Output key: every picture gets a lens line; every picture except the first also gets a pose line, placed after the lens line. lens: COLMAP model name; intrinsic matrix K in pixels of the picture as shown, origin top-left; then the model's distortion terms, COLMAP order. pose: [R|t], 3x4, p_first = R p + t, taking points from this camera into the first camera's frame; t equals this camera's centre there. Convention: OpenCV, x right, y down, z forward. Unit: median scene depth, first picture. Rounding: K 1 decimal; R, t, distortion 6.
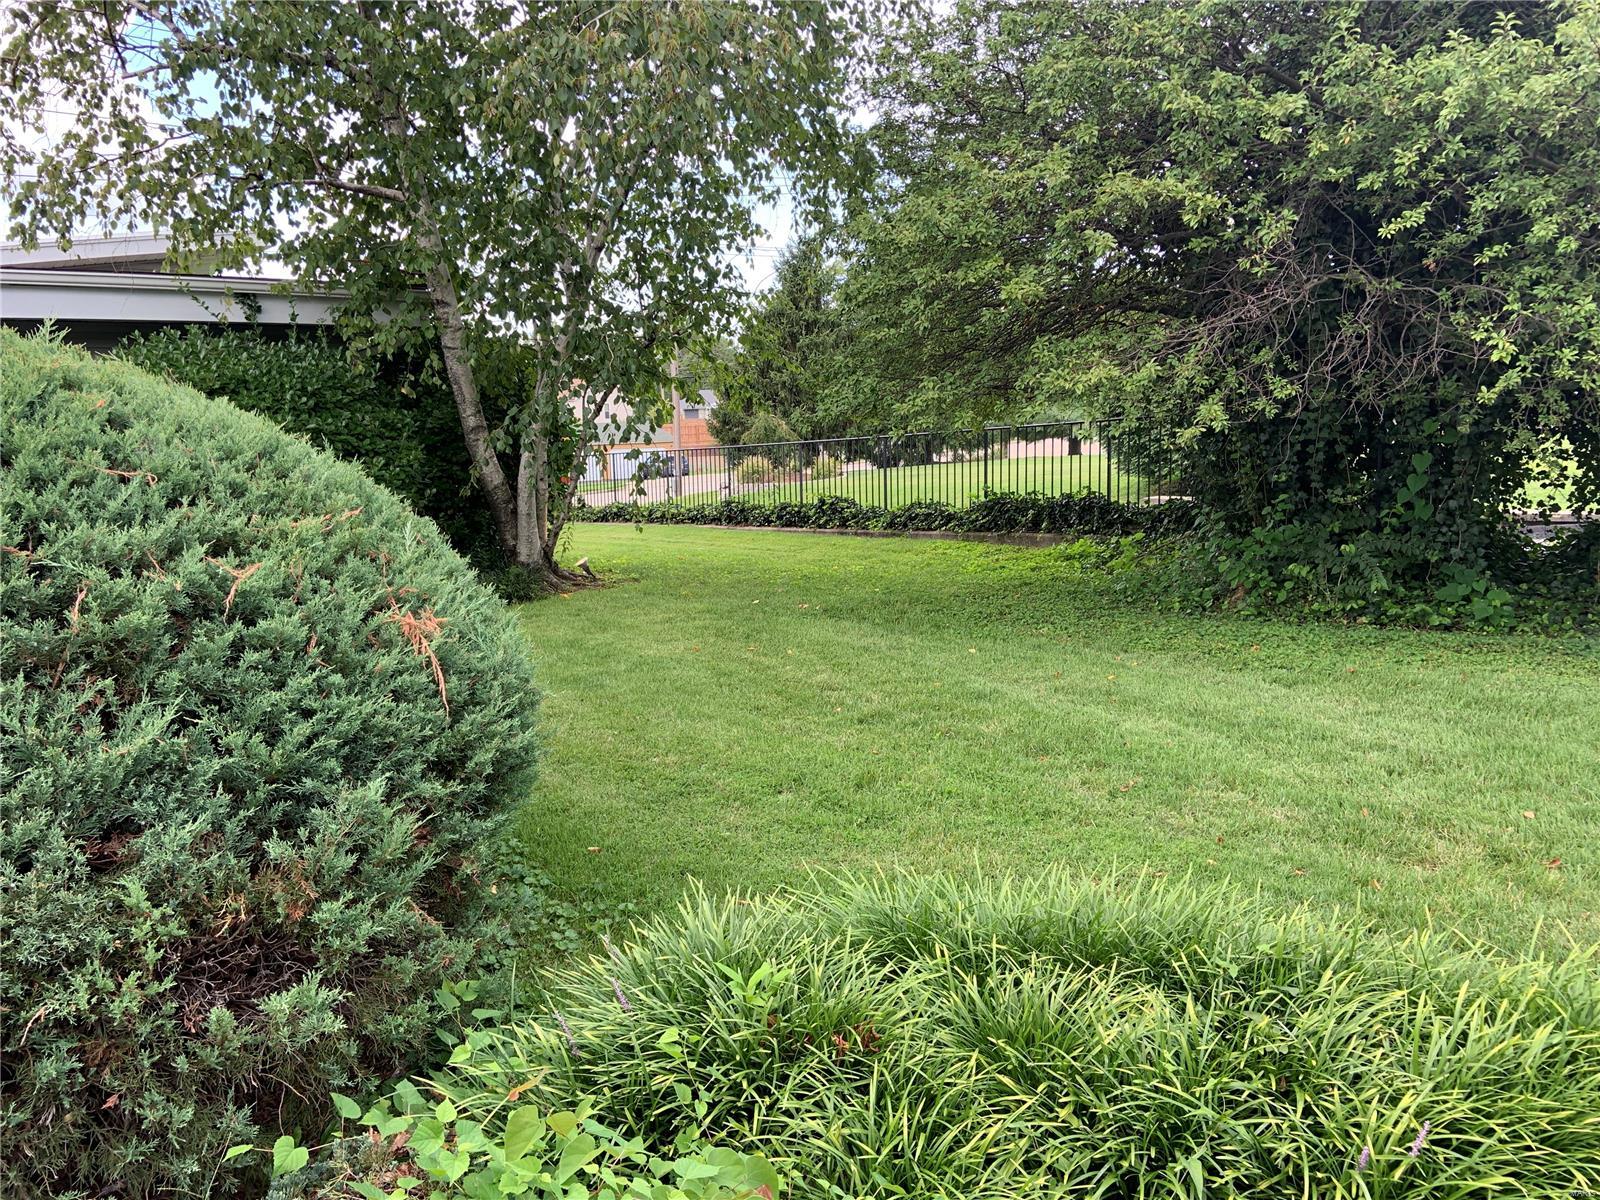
lens RADIAL K [[1199.8, 0, 778.3], [0, 1199.8, 602.5], [0, 0, 1]] dist [0.118616, -0.150317]
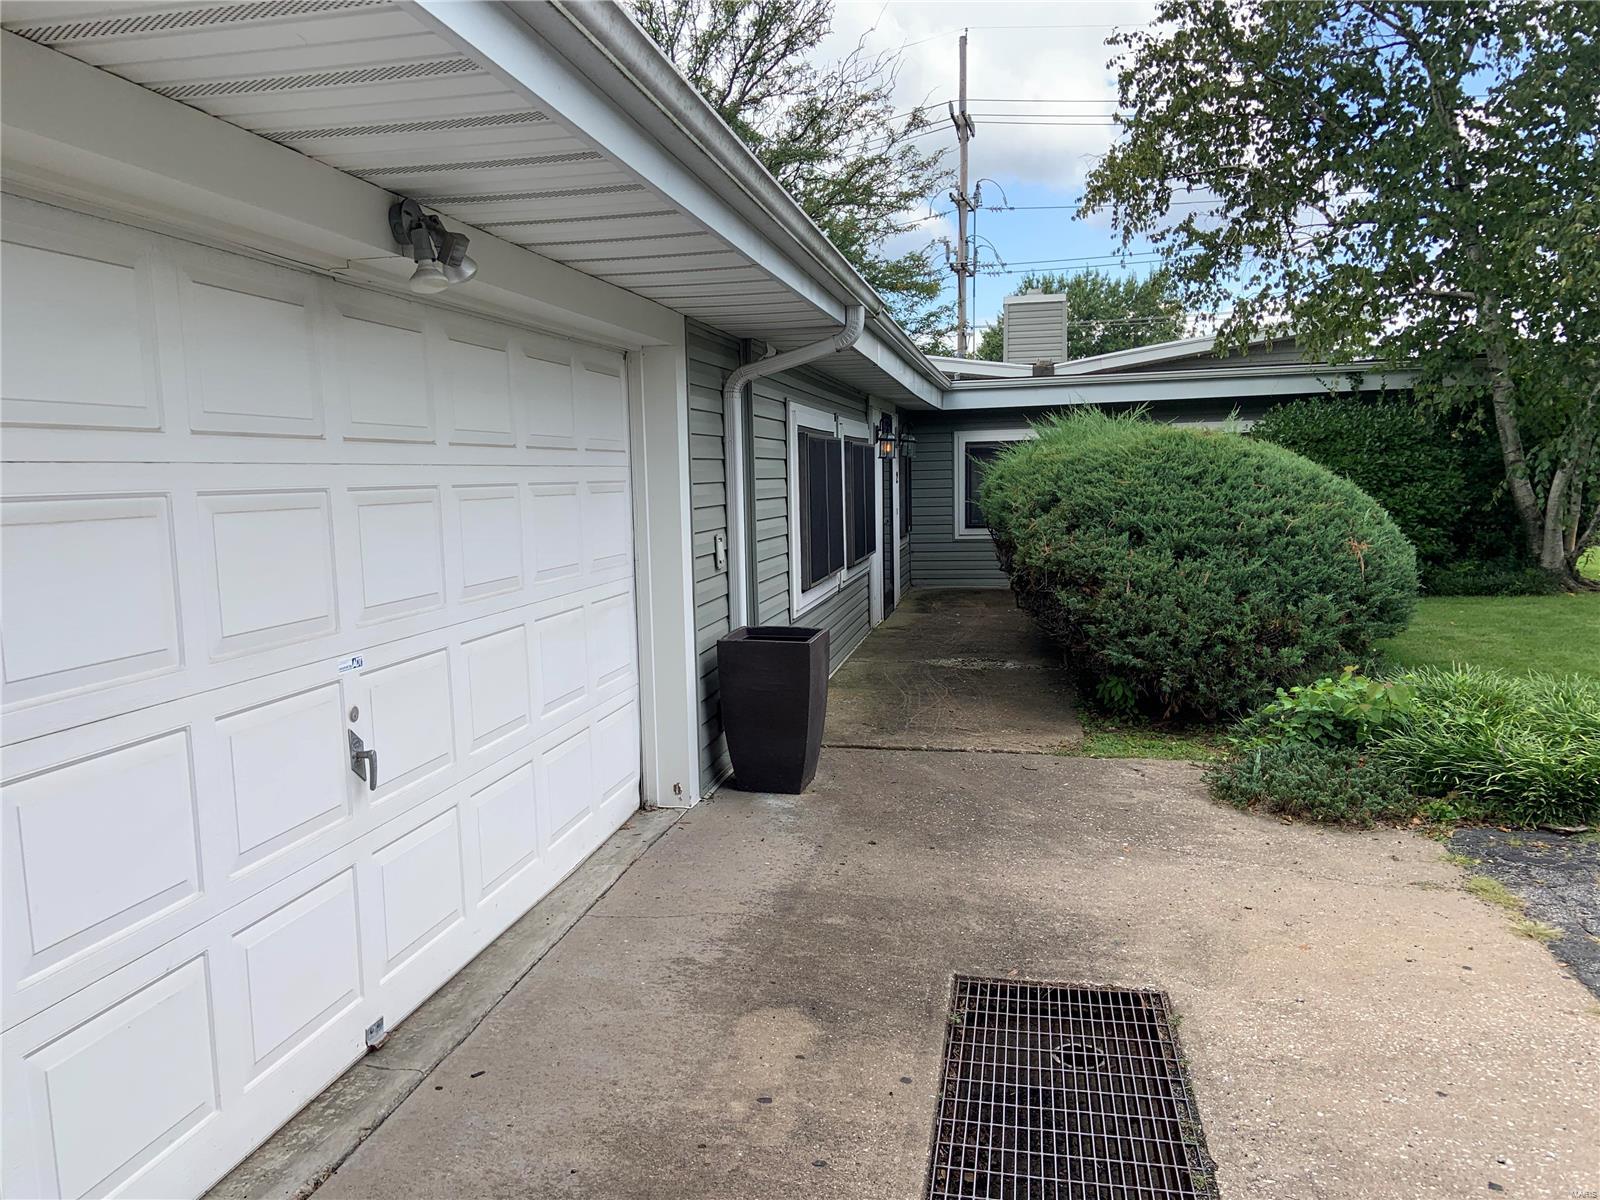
lens RADIAL K [[1199.8, 0, 778.3], [0, 1199.8, 602.5], [0, 0, 1]] dist [0.118616, -0.150317]
pose [[0.650973, 0.098973, -0.752621, 0.261063], [-0.113652, 0.992996, 0.032281, 0.058136], [0.750545, 0.064523, 0.657662, -0.490446]]
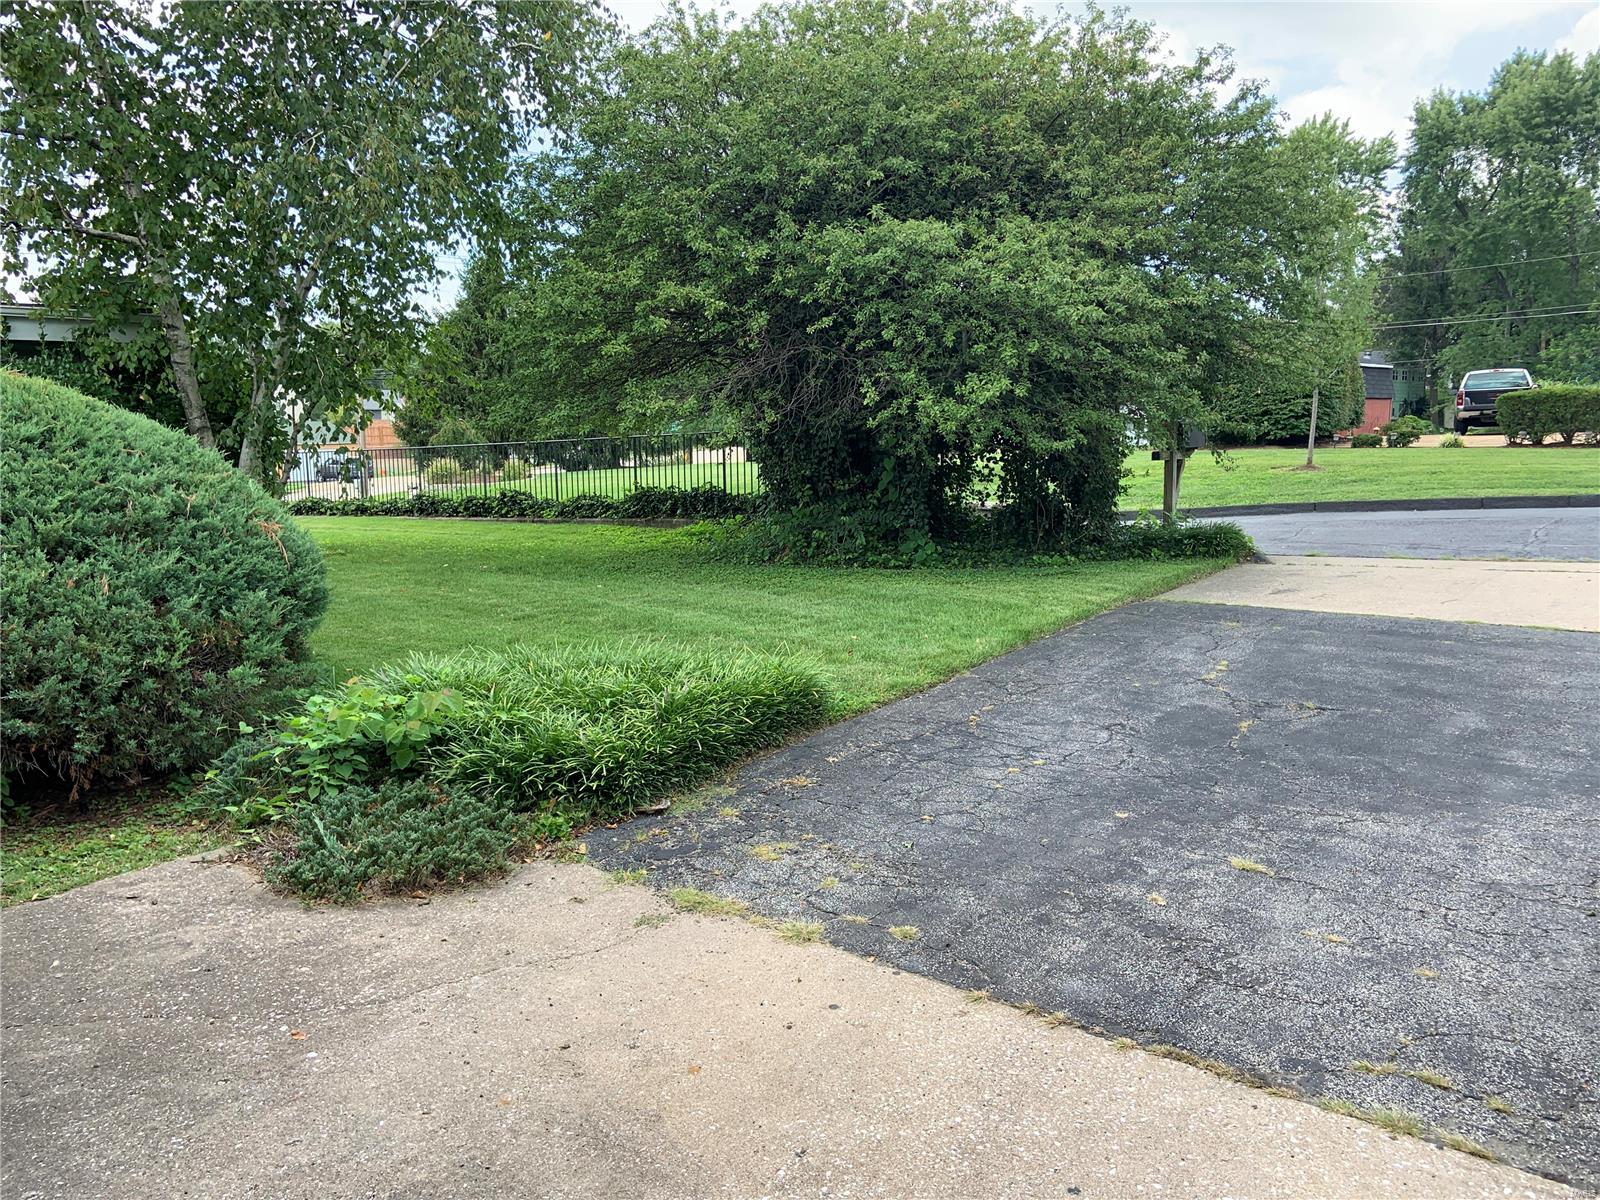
lens RADIAL K [[1207.7, 0, 788.0], [0, 1207.7, 602.0], [0, 0, 1]] dist [0.089603, -0.121474]
pose [[0.967838, -0.020271, 0.250756, 0.009463], [0.021856, 0.999755, -0.003536, 0.052073], [-0.250623, 0.008902, 0.968044, -0.369725]]
